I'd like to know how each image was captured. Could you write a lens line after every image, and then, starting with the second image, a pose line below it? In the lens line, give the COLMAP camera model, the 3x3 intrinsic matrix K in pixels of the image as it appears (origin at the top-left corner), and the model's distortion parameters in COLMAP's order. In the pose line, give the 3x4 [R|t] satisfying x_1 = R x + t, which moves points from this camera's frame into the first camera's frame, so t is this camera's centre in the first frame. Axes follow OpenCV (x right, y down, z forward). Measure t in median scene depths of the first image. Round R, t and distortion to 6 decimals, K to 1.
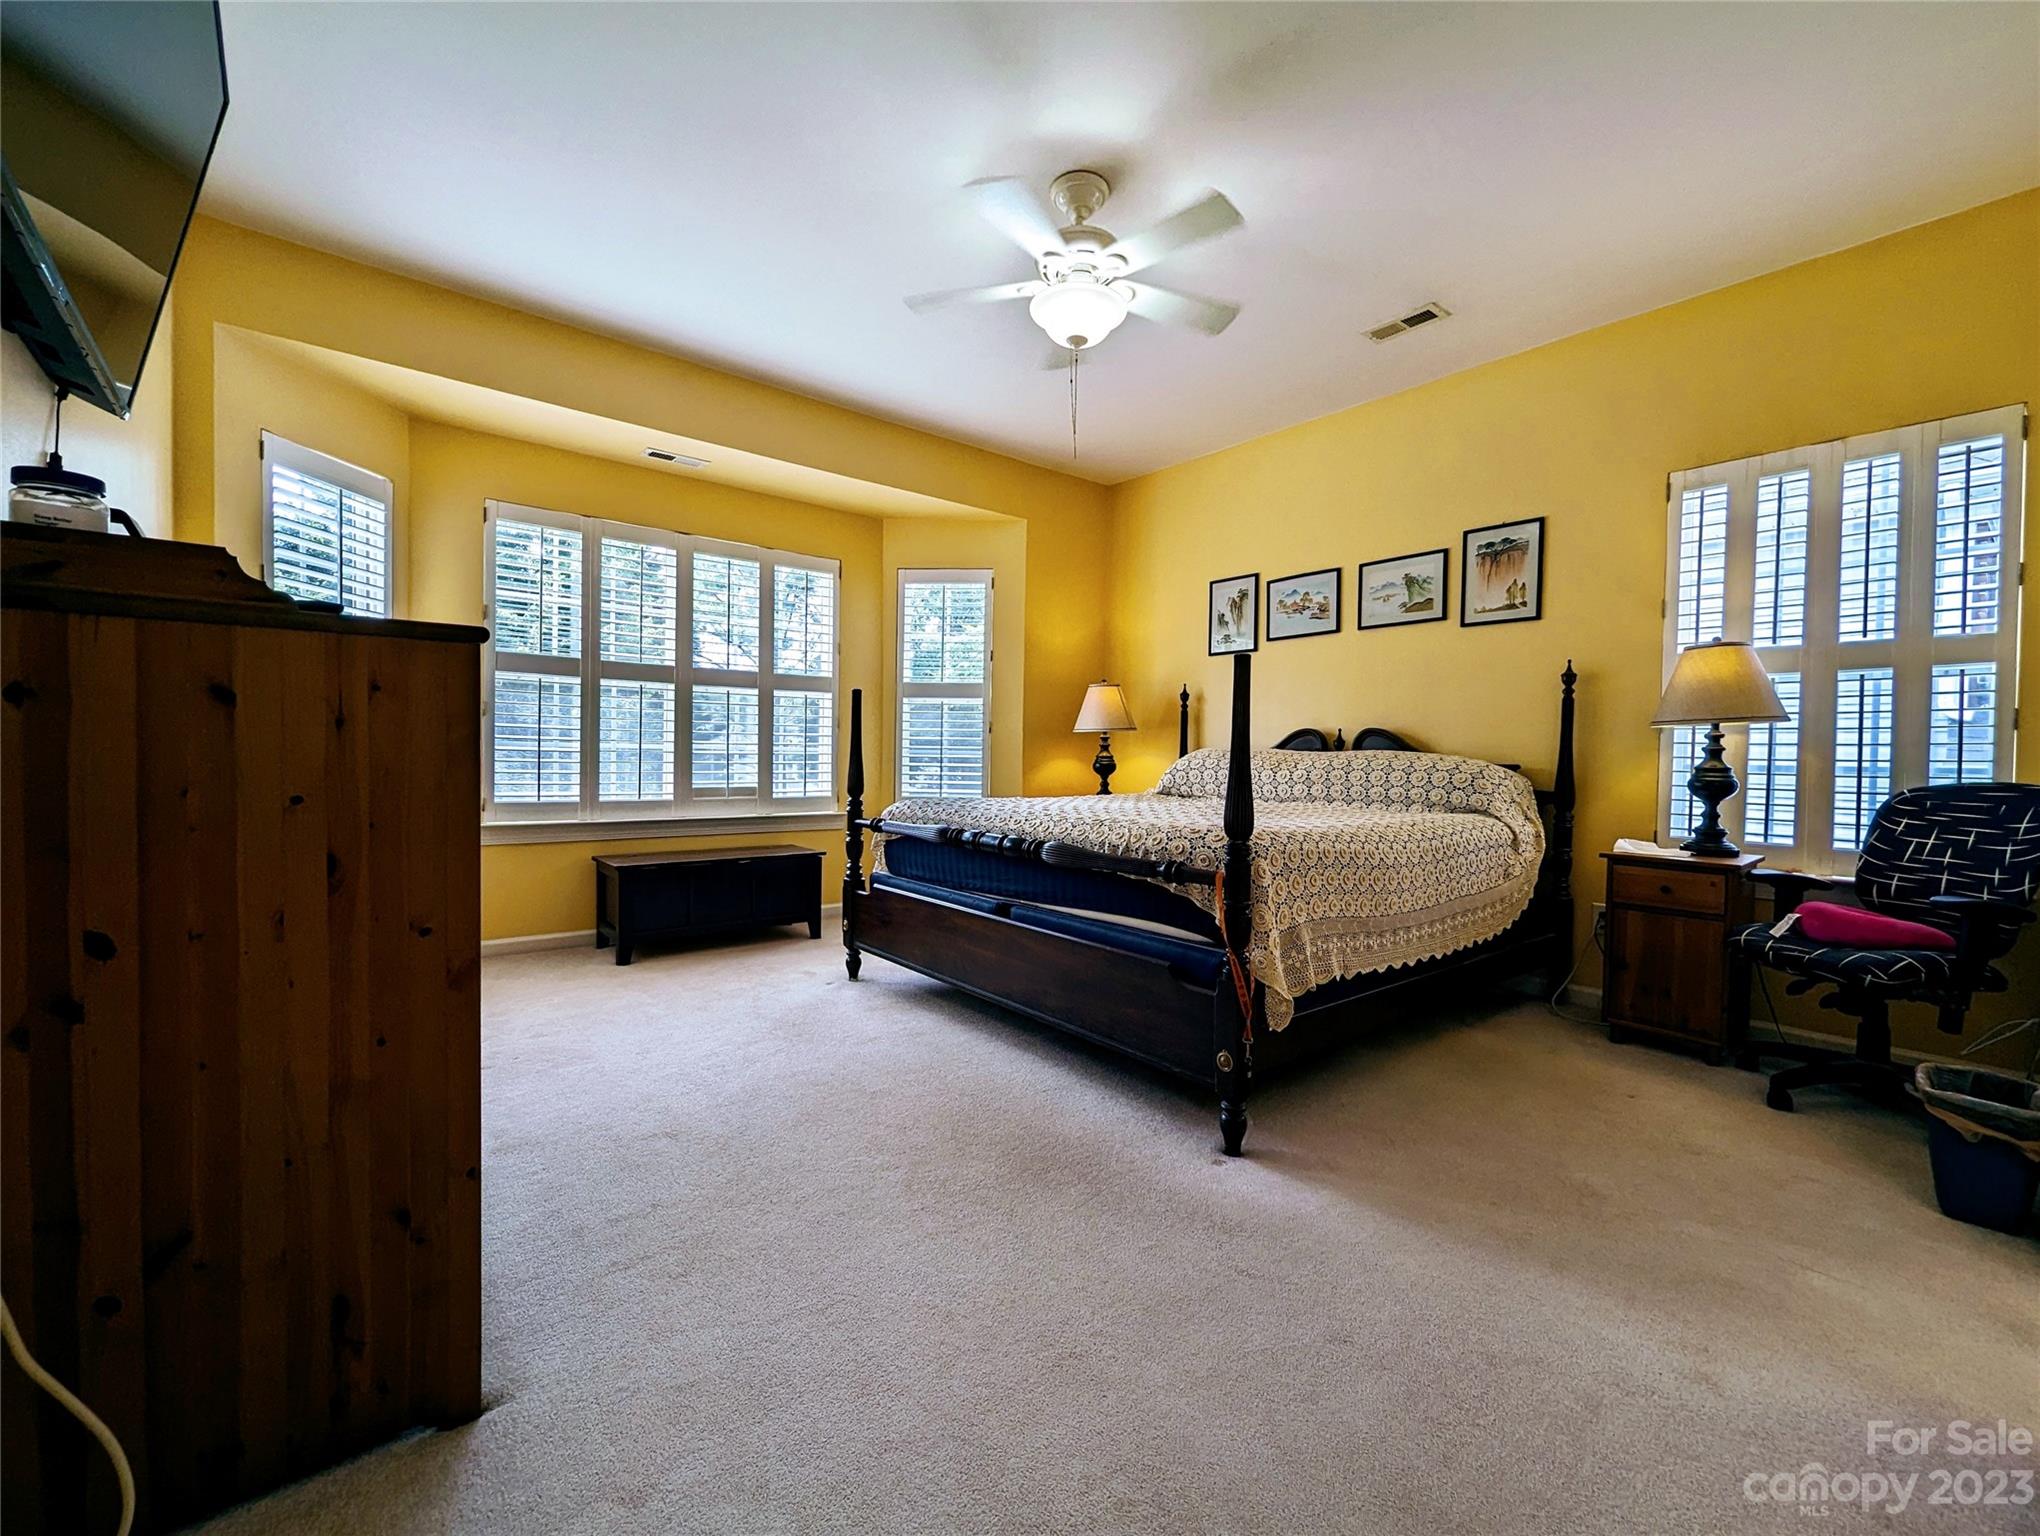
lens RADIAL K [[850.3, 0, 1020.3], [0, 850.3, 773.2], [0, 0, 1]] dist [0.000436, -0.000306]
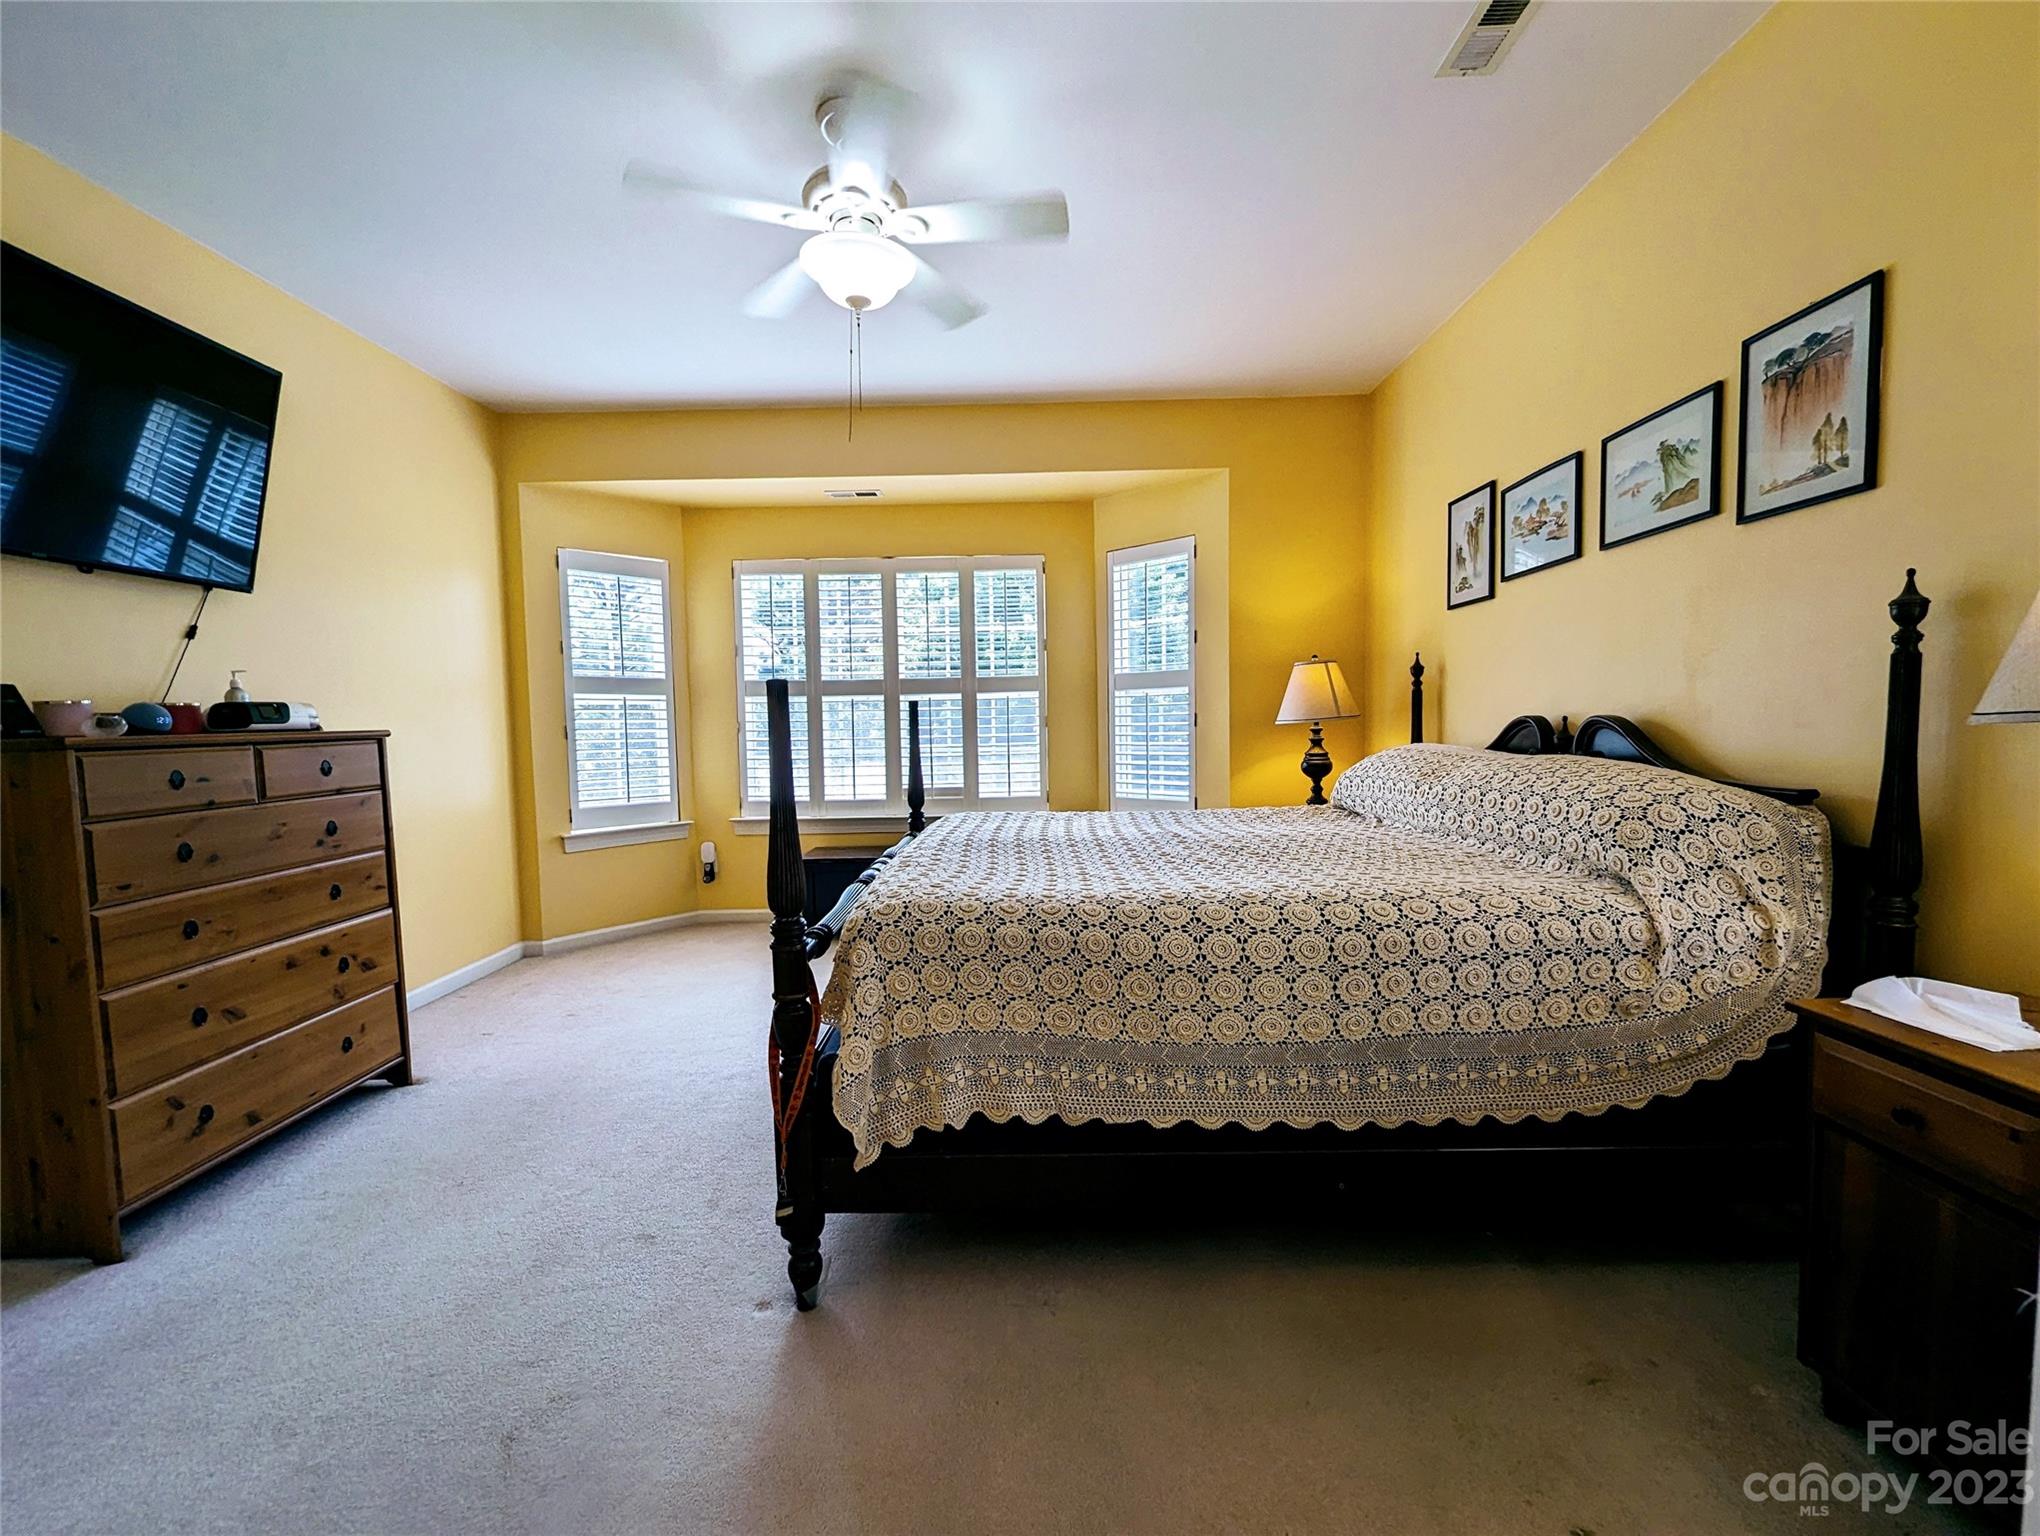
lens RADIAL K [[850.3, 0, 1020.6], [0, 850.3, 771.9], [0, 0, 1]] dist [0.000436, -0.000306]
pose [[0.771860, 0.004827, -0.635775, 0.465852], [0.018148, 0.999396, 0.029620, -0.037182], [0.635534, -0.034401, 0.771306, 0.269971]]
